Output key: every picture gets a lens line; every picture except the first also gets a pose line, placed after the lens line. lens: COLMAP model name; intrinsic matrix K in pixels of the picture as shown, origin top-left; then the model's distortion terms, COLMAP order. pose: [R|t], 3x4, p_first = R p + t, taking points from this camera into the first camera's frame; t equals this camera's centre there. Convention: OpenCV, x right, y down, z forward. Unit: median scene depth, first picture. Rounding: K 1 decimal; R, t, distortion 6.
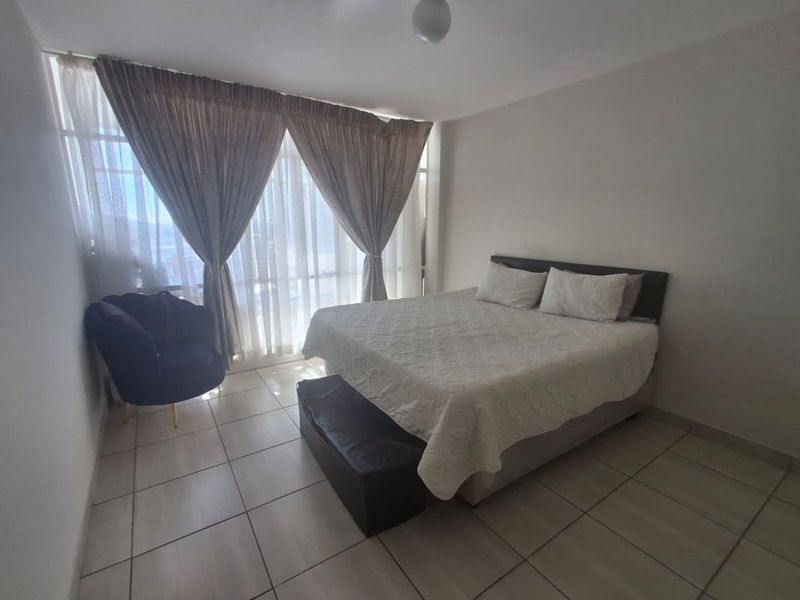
lens RADIAL K [[366.3, 0, 400.7], [0, 366.3, 305.4], [0, 0, 1]] dist [0.001079, 0.000074]
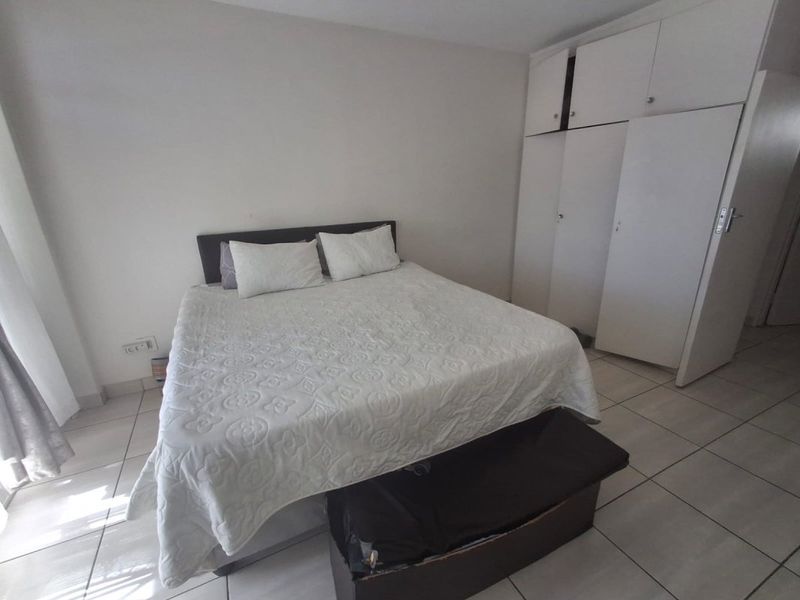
lens RADIAL K [[366.3, 0, 400.7], [0, 366.3, 305.4], [0, 0, 1]] dist [0.001079, 0.000074]
pose [[0.127536, -0.319915, 0.938823, -0.499519], [0.247341, 0.926906, 0.282254, -0.152362], [-0.960498, 0.196212, 0.197342, 0.709182]]
